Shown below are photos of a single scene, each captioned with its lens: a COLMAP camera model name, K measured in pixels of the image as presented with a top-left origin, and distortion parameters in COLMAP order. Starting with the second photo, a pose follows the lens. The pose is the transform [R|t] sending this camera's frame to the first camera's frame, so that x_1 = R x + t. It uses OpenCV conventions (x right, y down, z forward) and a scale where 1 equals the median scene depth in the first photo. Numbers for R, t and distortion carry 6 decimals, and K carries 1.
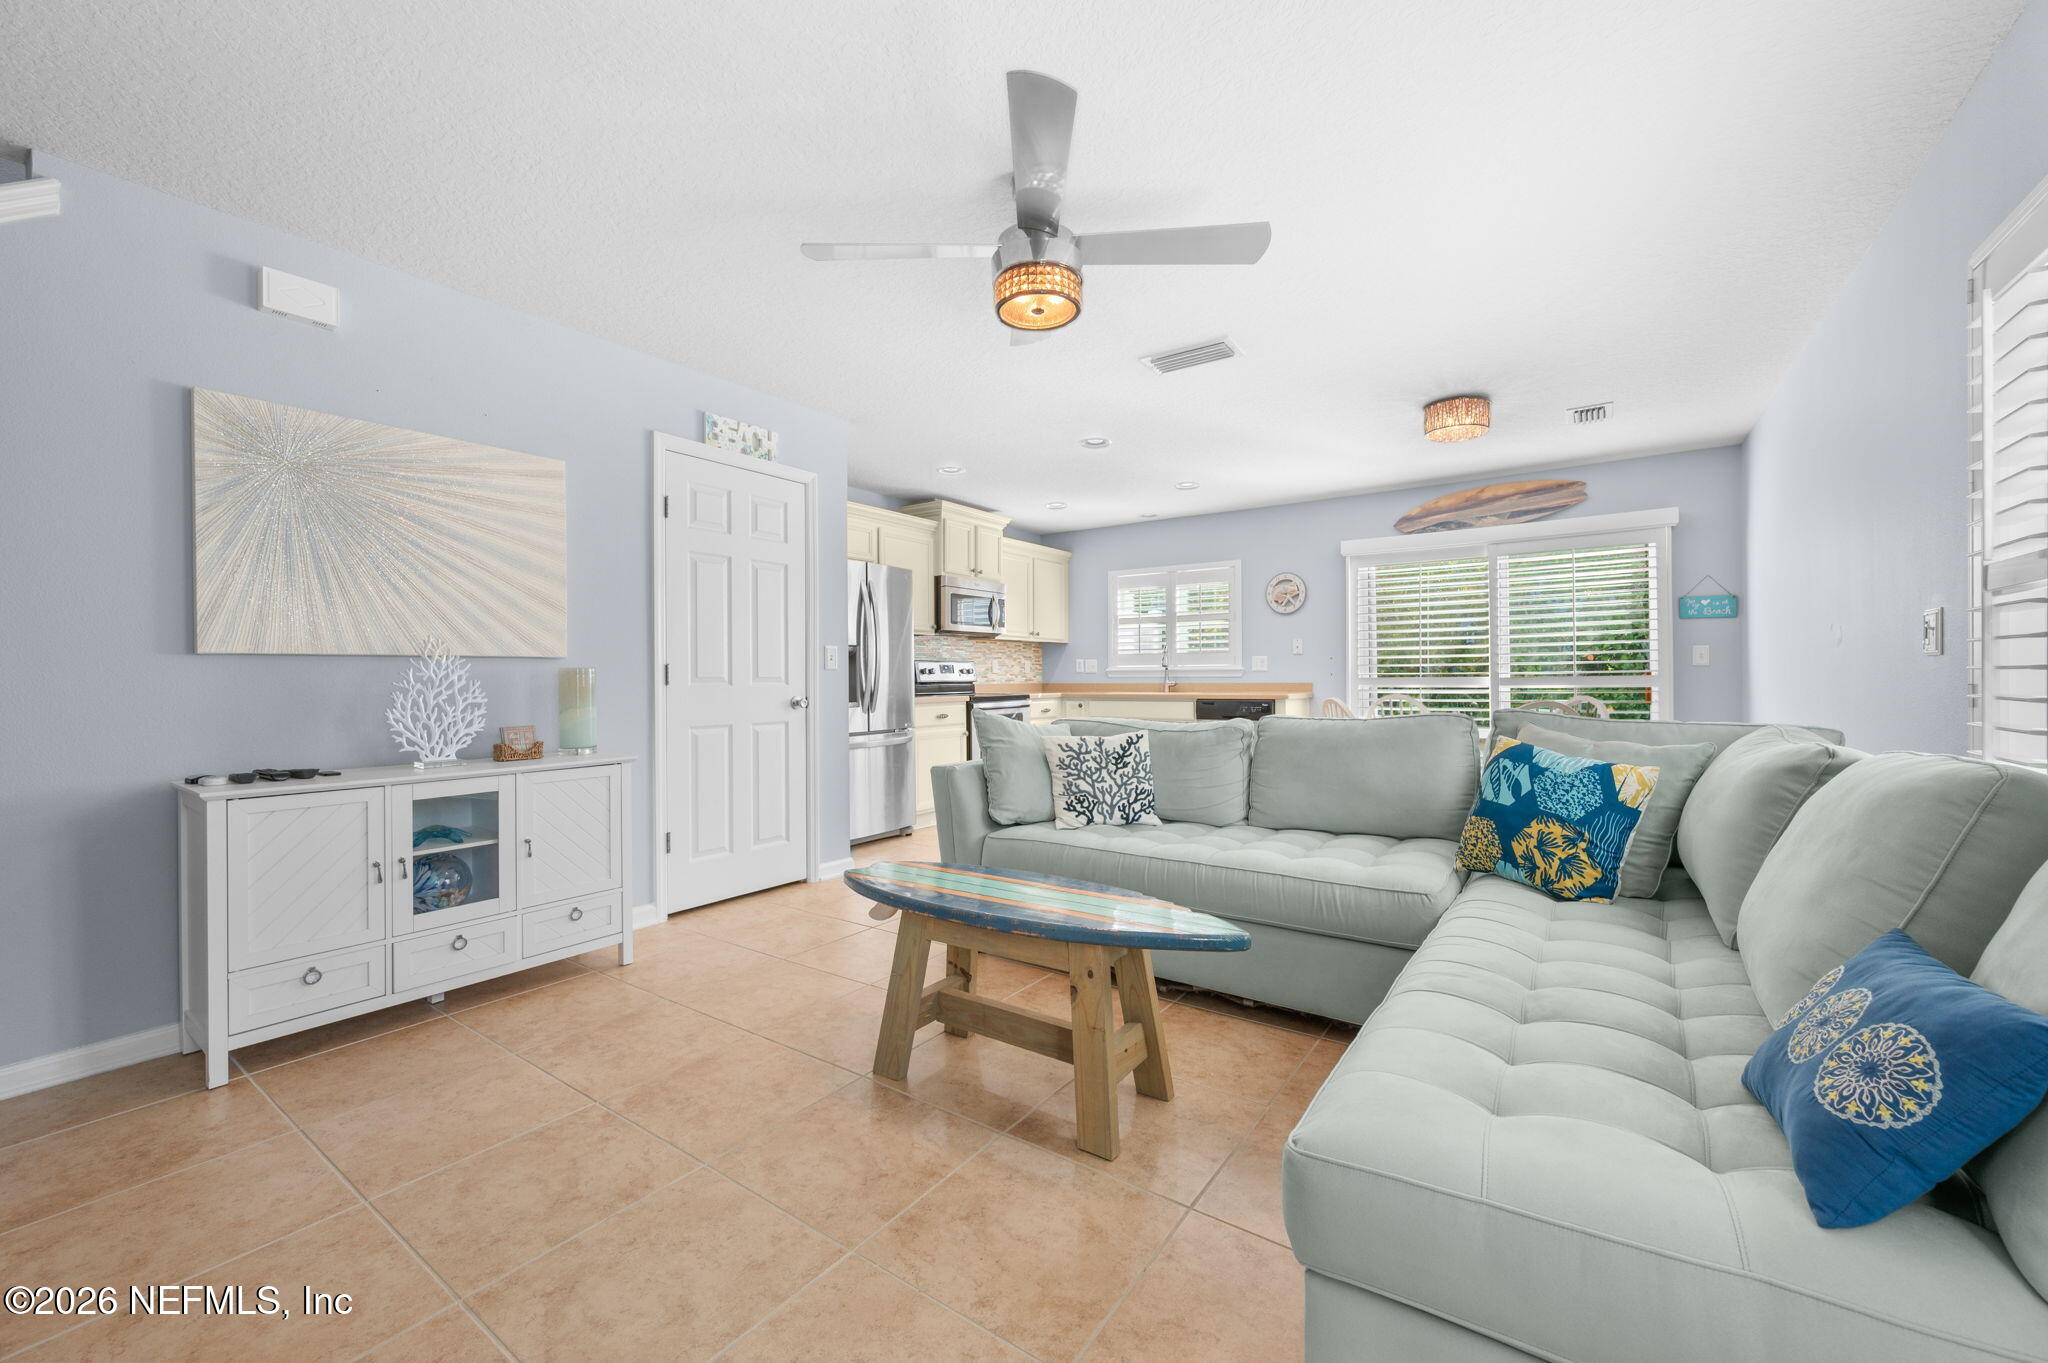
lens RADIAL K [[812.8, 0, 1026.0], [0, 812.8, 677.5], [0, 0, 1]] dist [-0.000523, 0.000061]
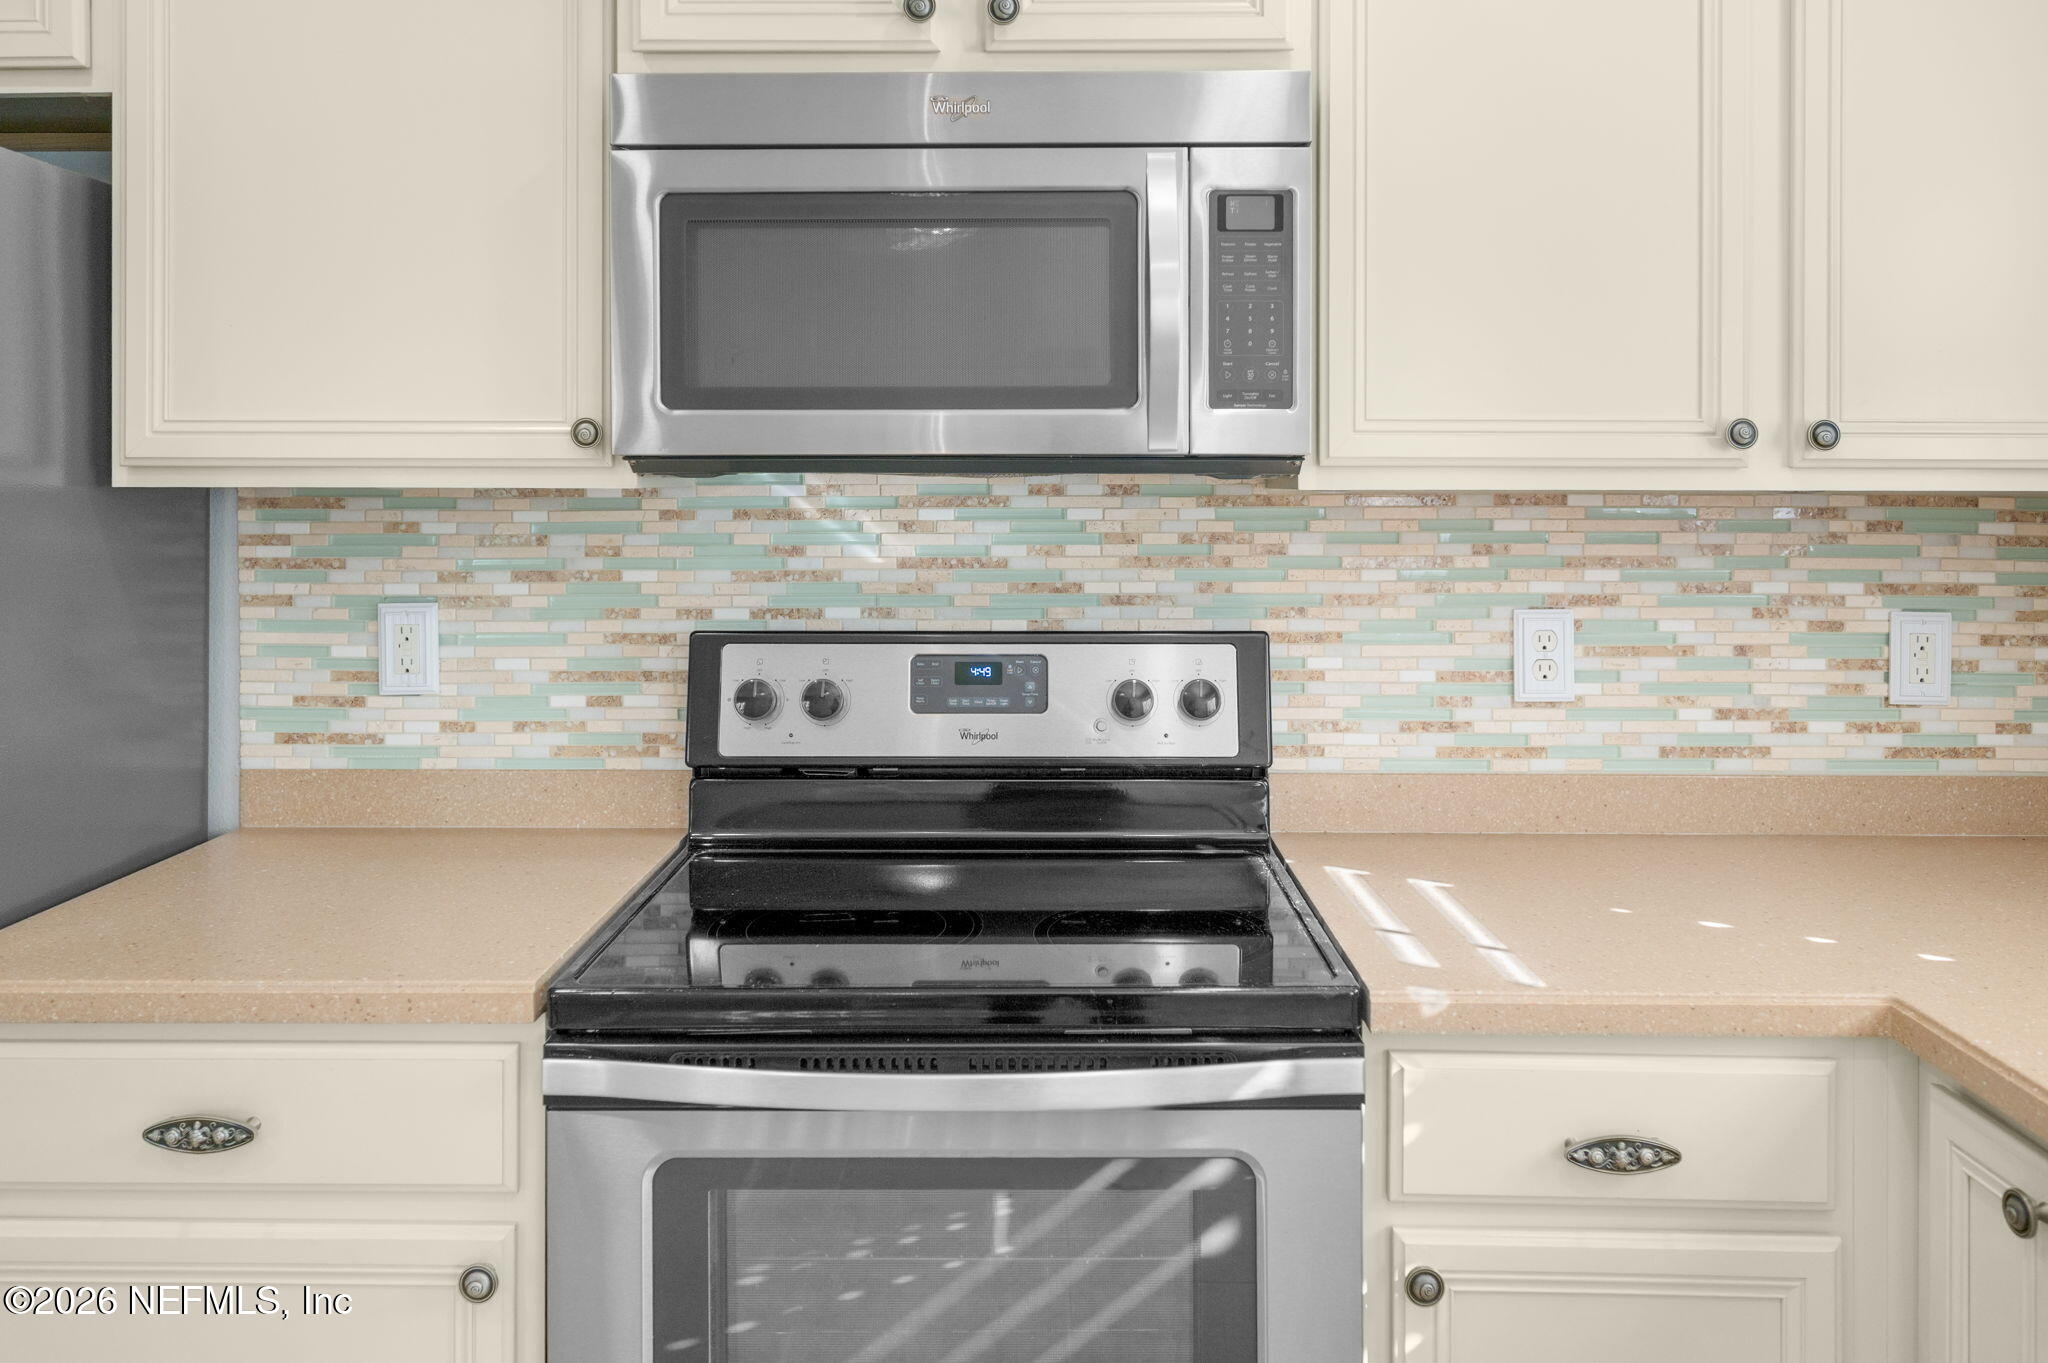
lens RADIAL K [[1521.1, 0, 1027.3], [0, 1521.1, 478.1], [0, 0, 1]] dist [-0.005318, 0.000361]
pose [[0.570775, 0.006129, -0.821083, 0.391003], [-0.006237, 0.999976, 0.003129, -0.134219], [0.821083, 0.003335, 0.570800, 2.187223]]
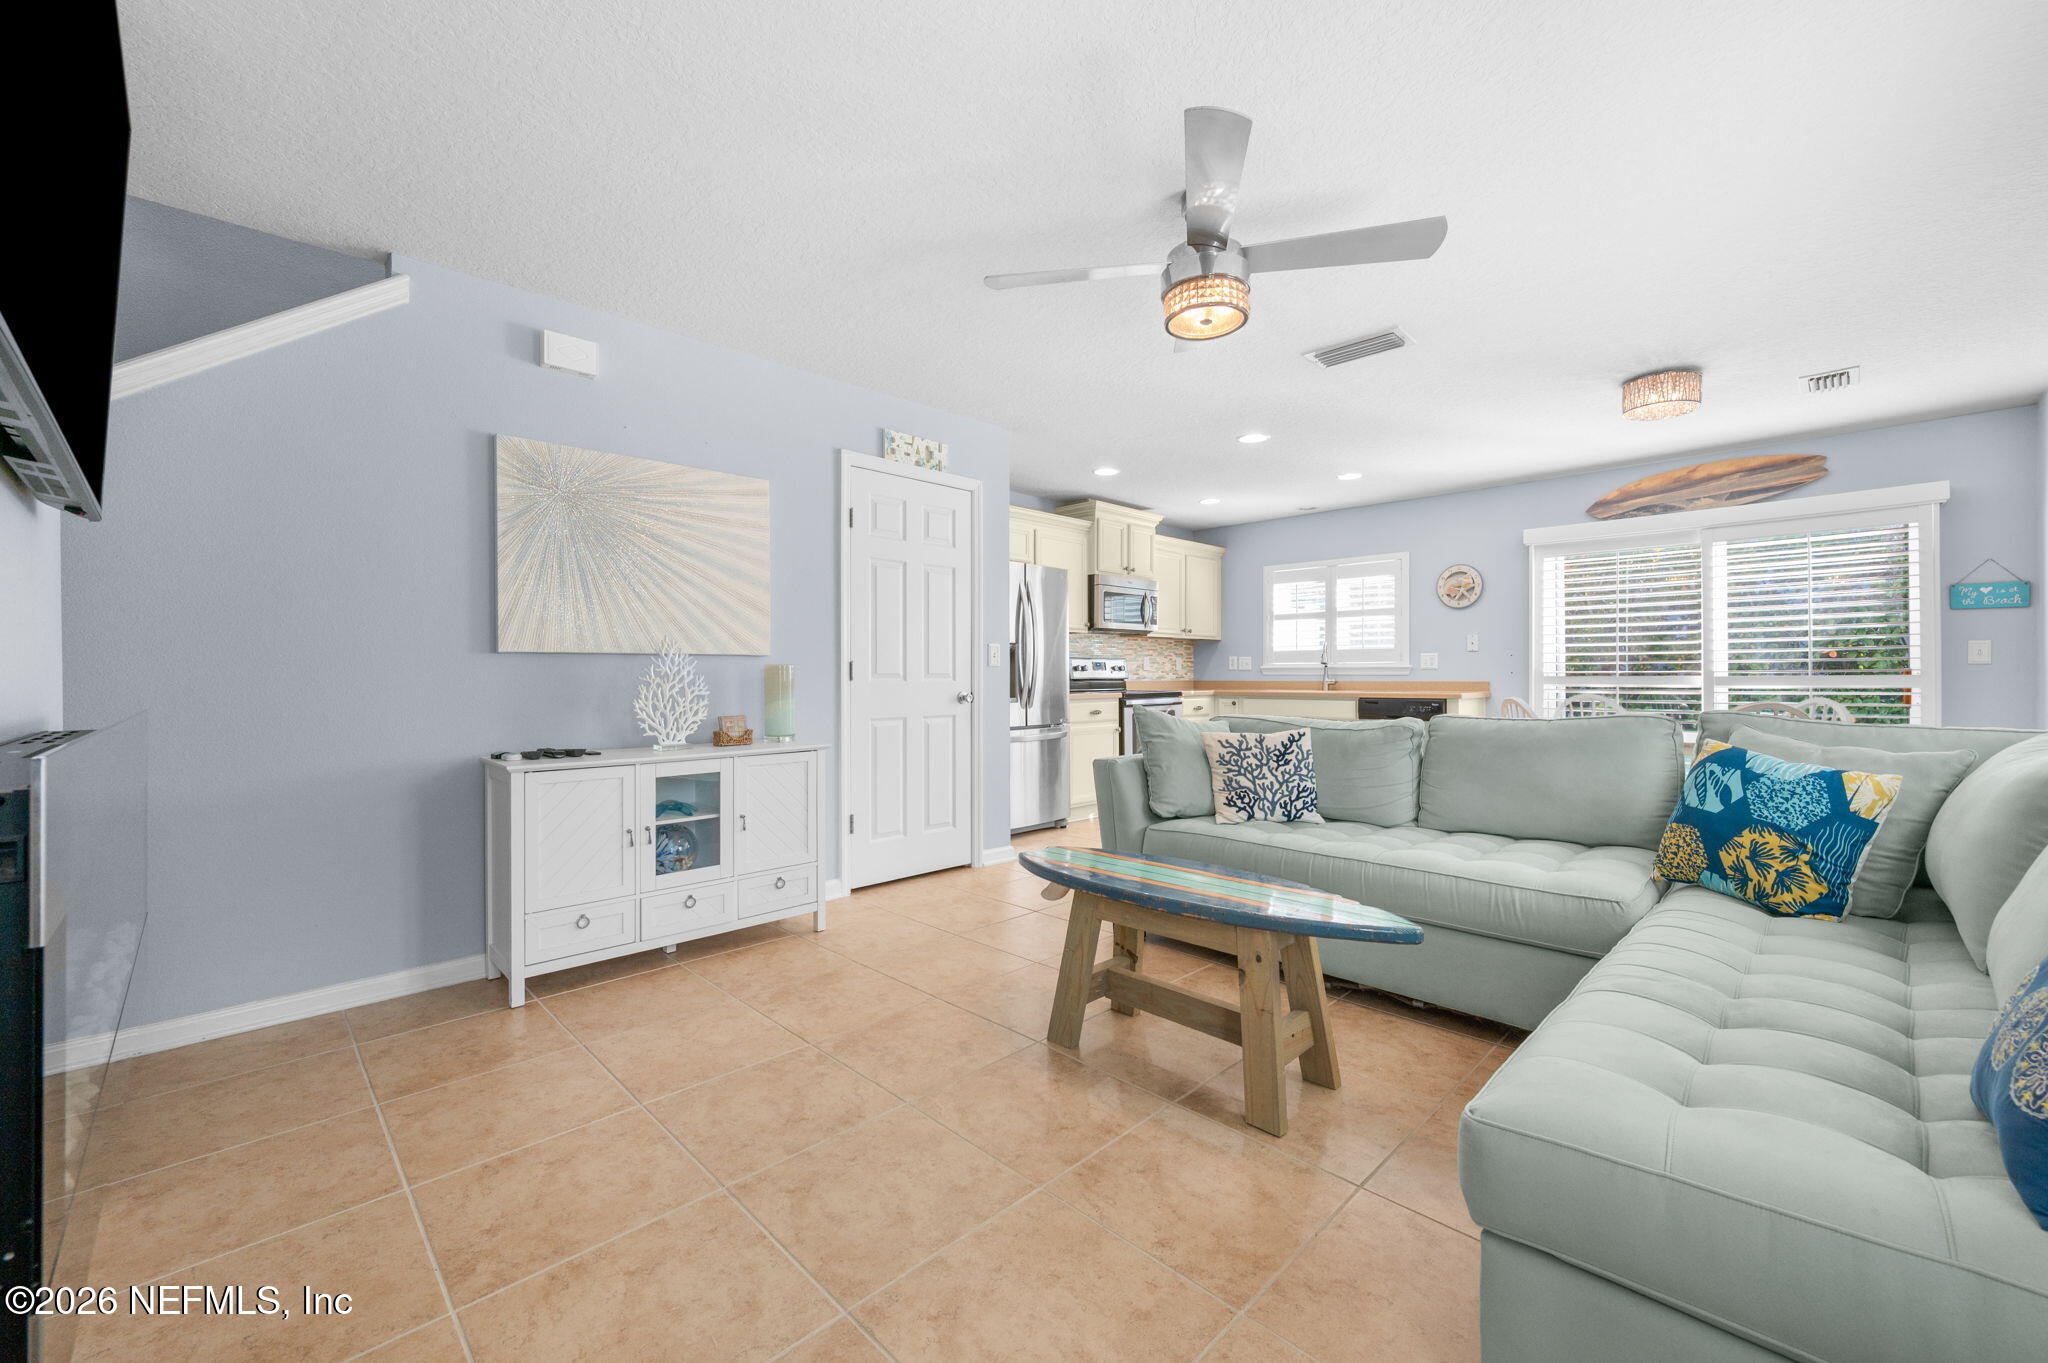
lens RADIAL K [[820.6, 0, 1022.6], [0, 820.6, 677.2], [0, 0, 1]] dist [-0.001364, -0.000012]
pose [[0.984181, 0.004323, -0.177112, -0.025650], [-0.003738, 0.999986, 0.003638, 0.000226], [0.177125, -0.002918, 0.984184, -0.068063]]
